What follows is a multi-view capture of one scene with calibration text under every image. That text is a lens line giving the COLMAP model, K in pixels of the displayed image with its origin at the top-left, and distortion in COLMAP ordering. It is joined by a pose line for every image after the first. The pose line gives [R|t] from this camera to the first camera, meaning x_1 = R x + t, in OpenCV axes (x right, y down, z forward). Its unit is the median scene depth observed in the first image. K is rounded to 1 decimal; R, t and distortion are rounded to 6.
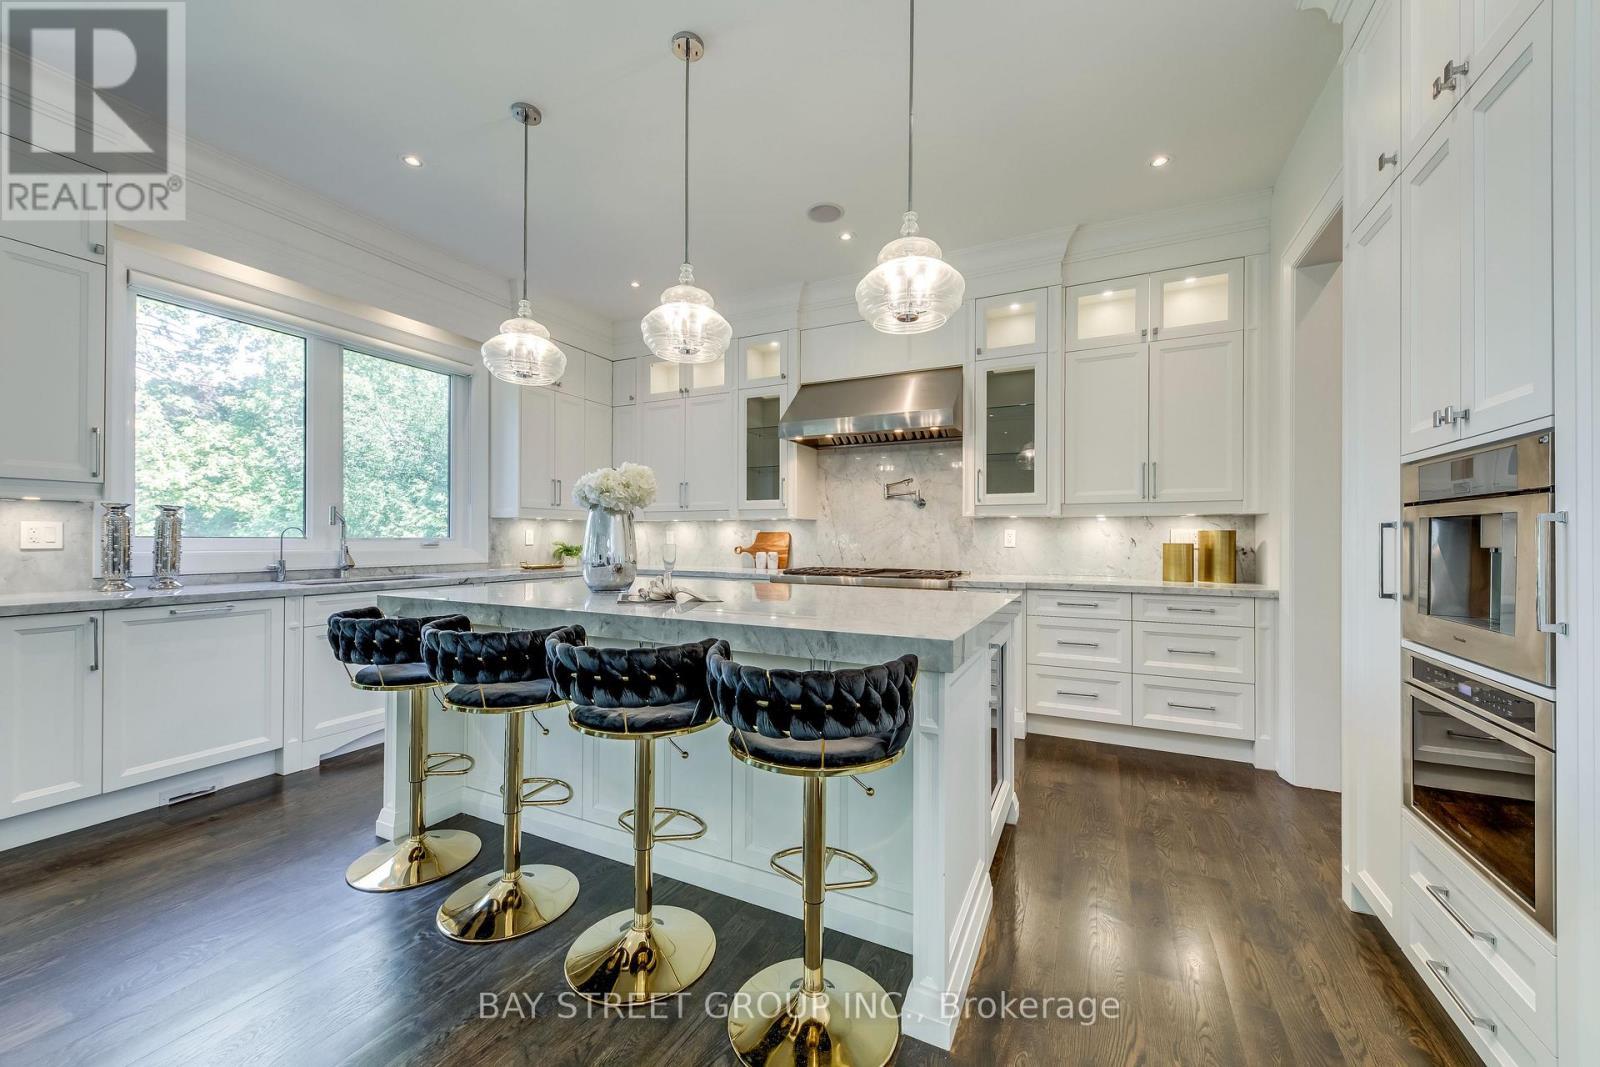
lens RADIAL K [[612.8, 0, 793.0], [0, 612.8, 536.3], [0, 0, 1]] dist [0.010794, -0.000787]
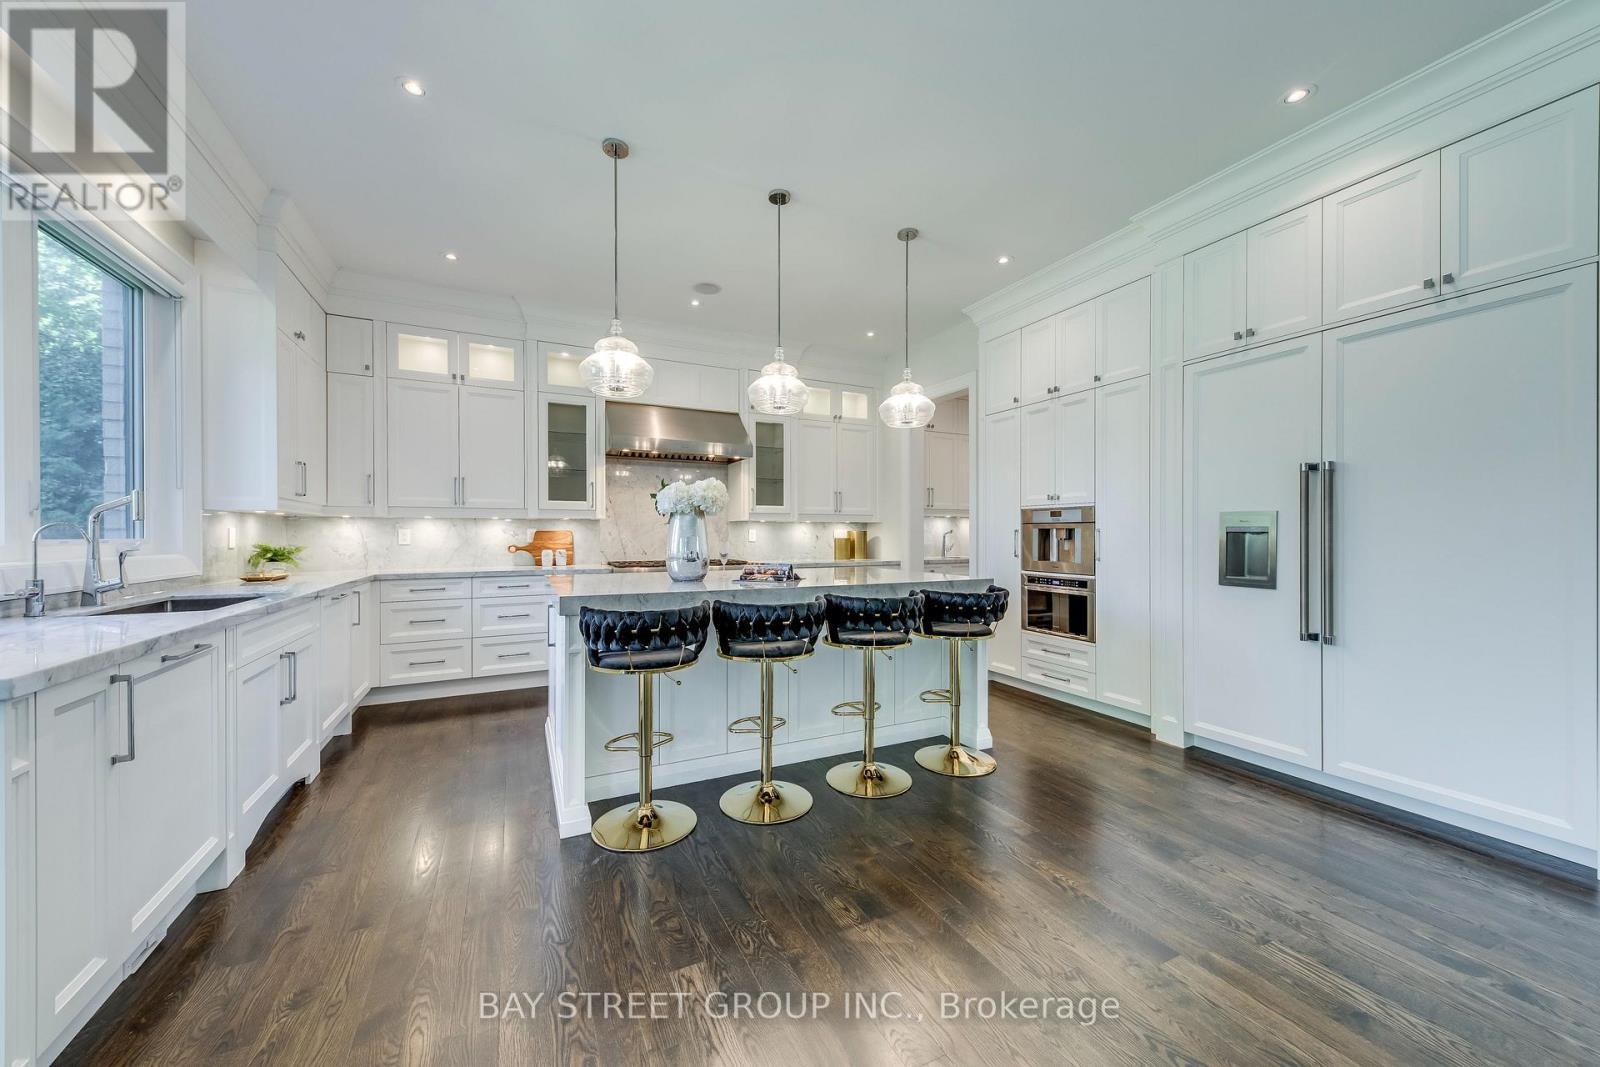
lens RADIAL K [[579.7, 0, 799.1], [0, 579.7, 535.4], [0, 0, 1]] dist [0.011415, -0.003086]
pose [[0.605807, -0.004147, 0.795601, -0.812674], [0.000561, 0.999988, 0.004785, -0.004843], [-0.795611, -0.002453, 0.605803, 0.091492]]
